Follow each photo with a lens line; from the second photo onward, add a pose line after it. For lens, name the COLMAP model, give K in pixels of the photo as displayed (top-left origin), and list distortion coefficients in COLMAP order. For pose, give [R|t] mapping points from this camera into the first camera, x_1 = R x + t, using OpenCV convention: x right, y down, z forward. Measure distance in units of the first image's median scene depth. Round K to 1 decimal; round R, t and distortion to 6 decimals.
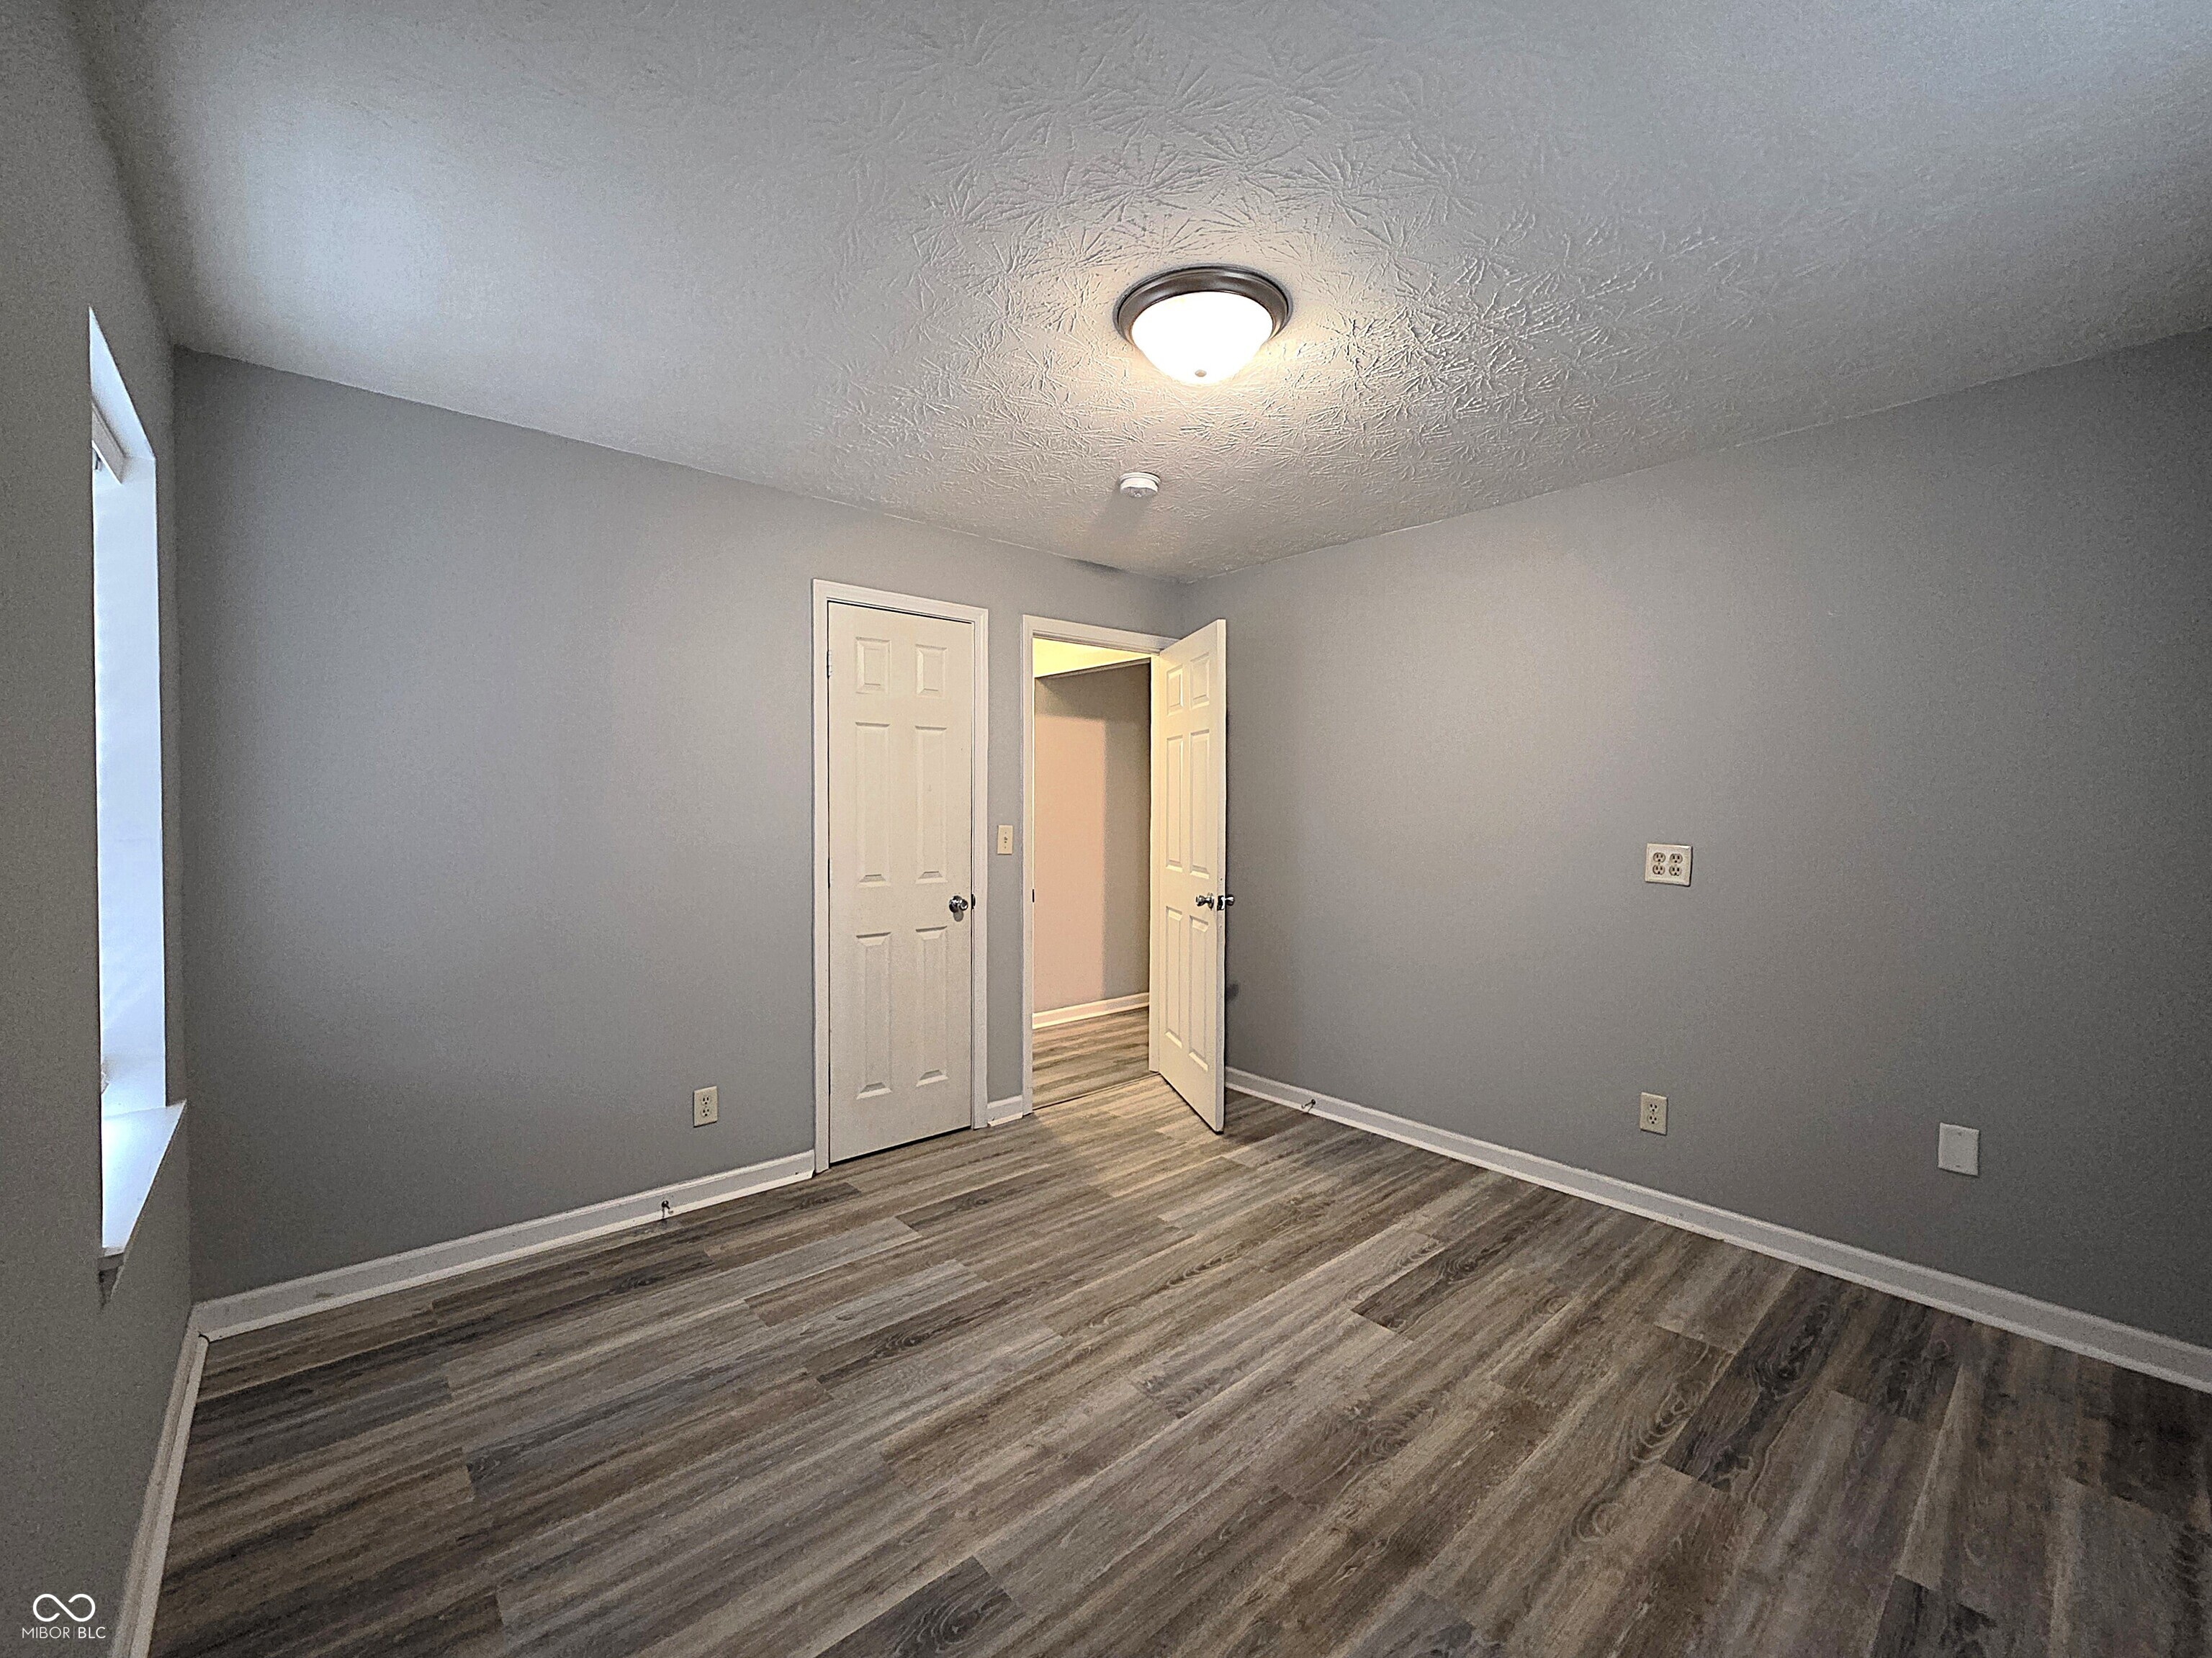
lens RADIAL K [[896.1, 0, 1101.6], [0, 896.1, 823.8], [0, 0, 1]] dist [0.001201, 0.000037]
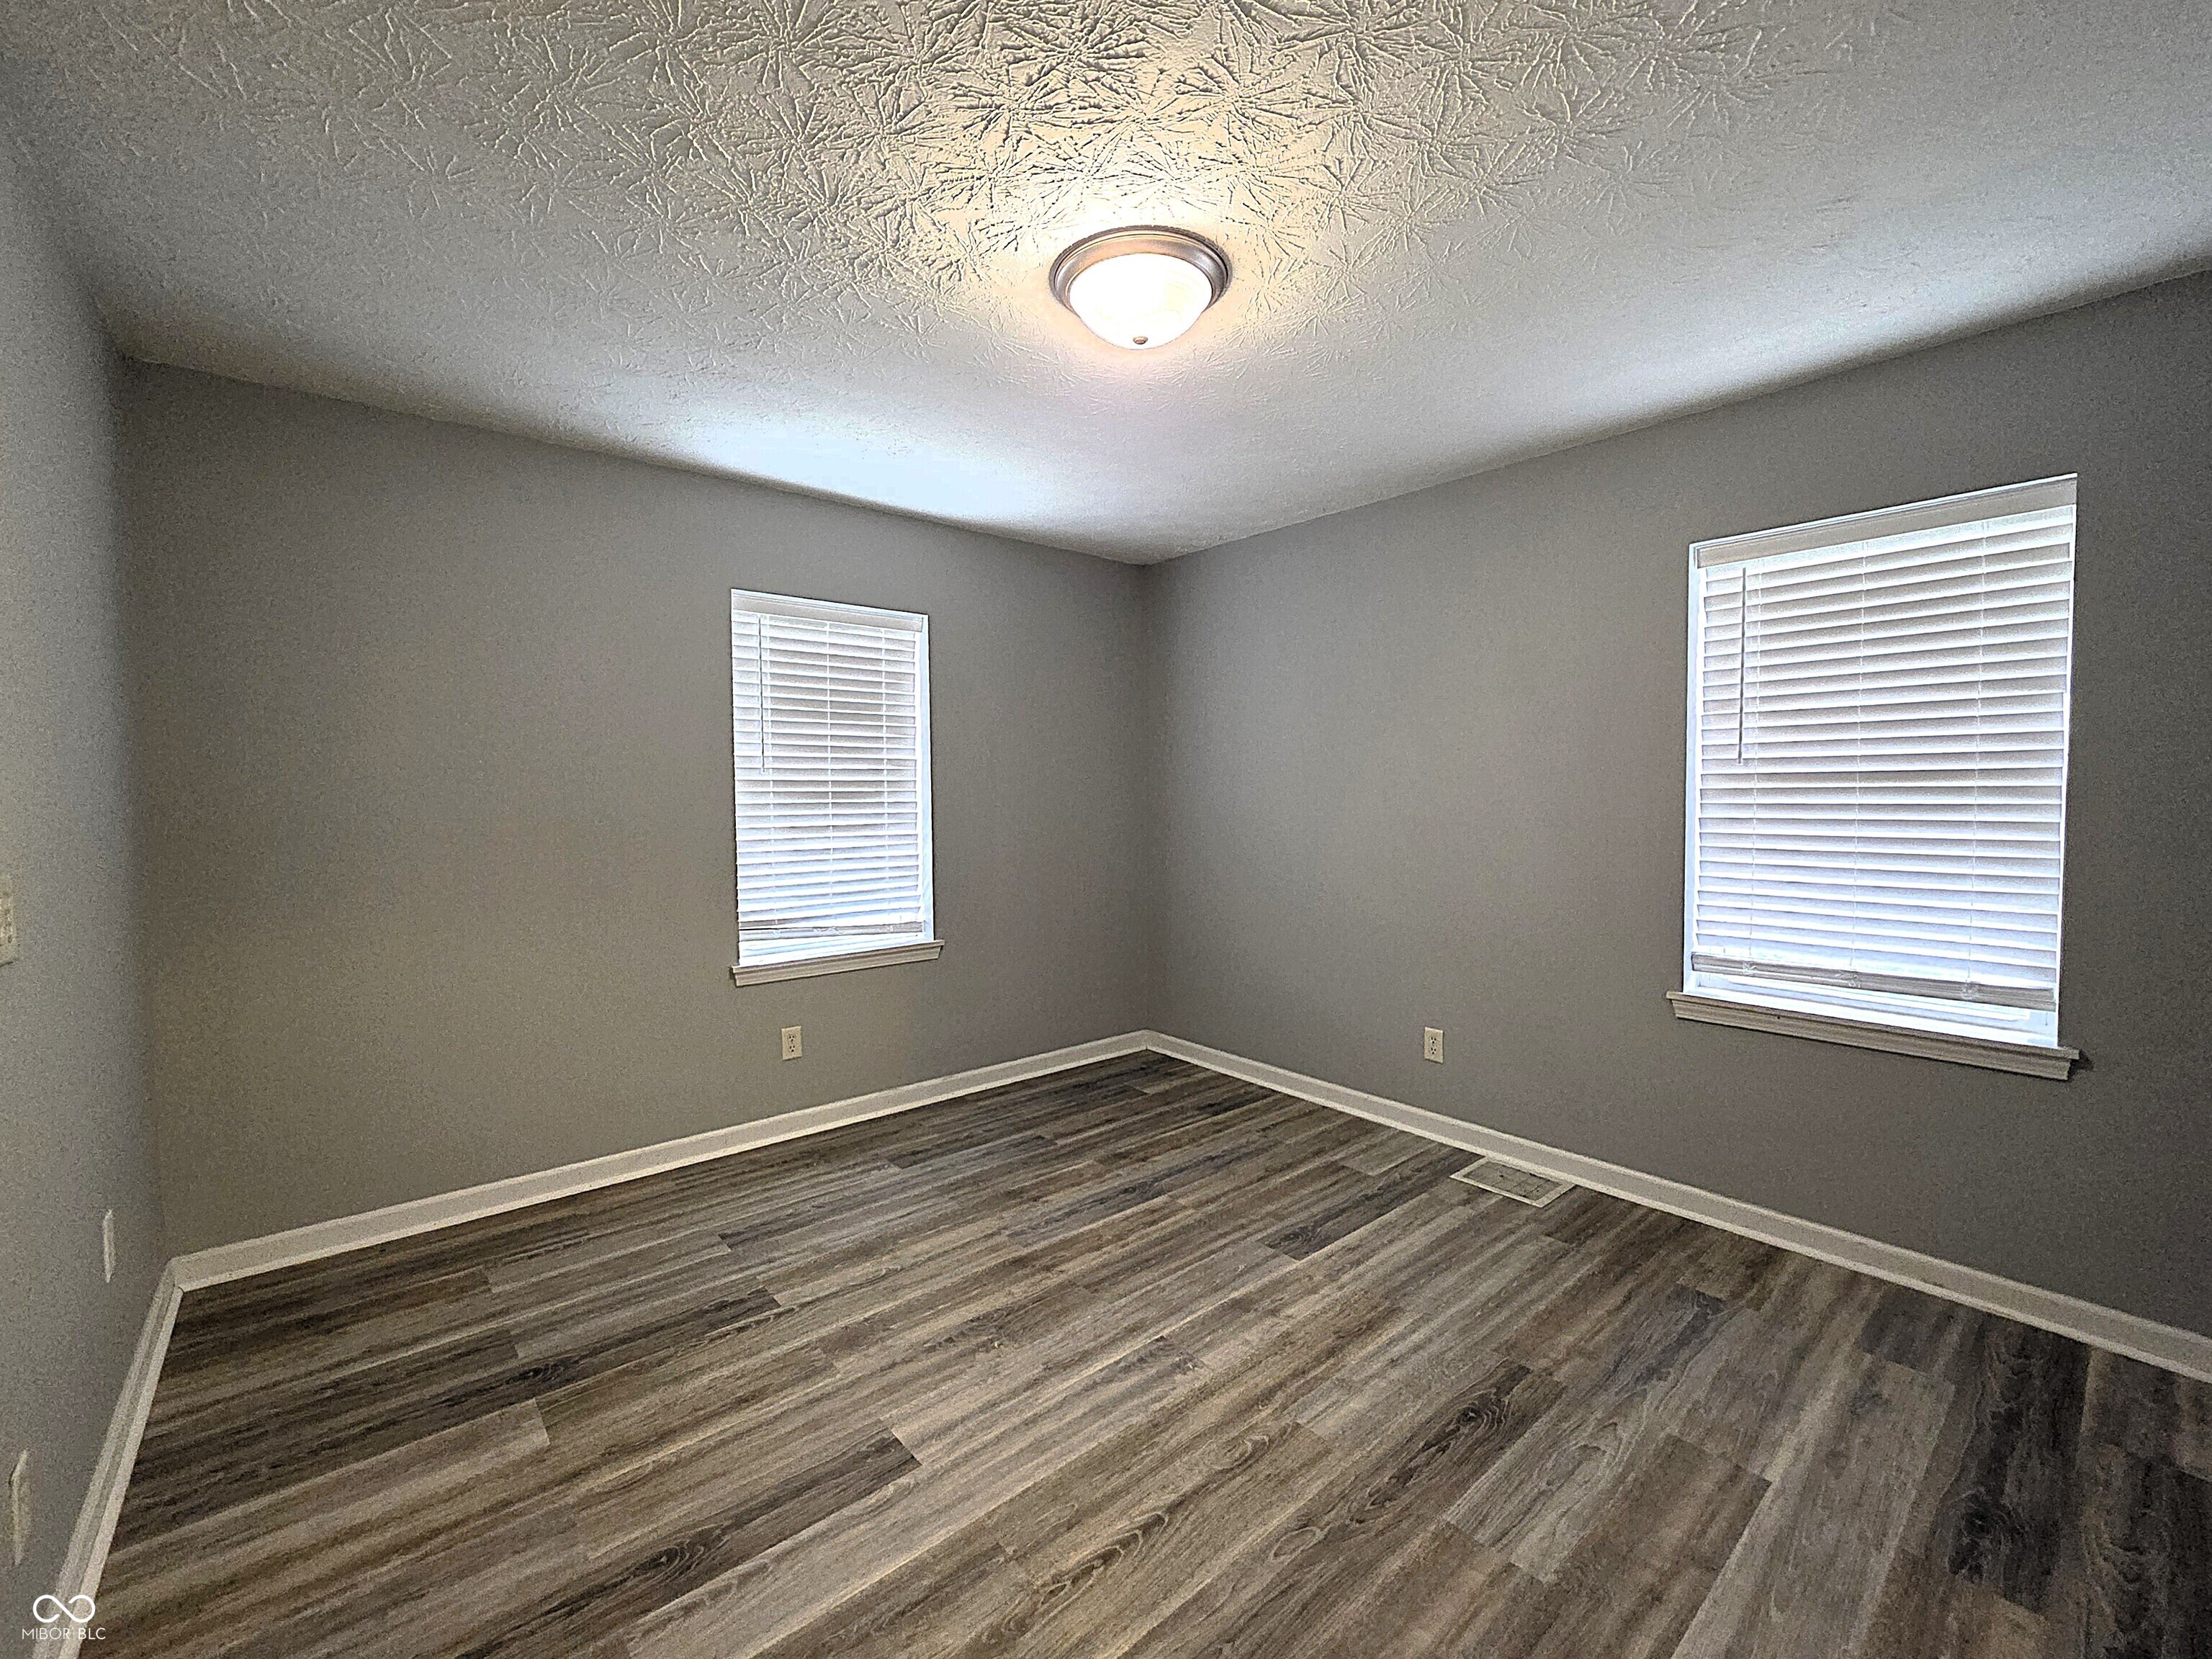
lens RADIAL K [[896.2, 0, 1101.6], [0, 896.2, 824.3], [0, 0, 1]] dist [0.001201, 0.000037]
pose [[-0.999792, 0.002141, 0.020263, 0.131035], [0.003393, 0.998072, 0.061969, -0.035006], [-0.020091, 0.062025, -0.997872, 1.974243]]
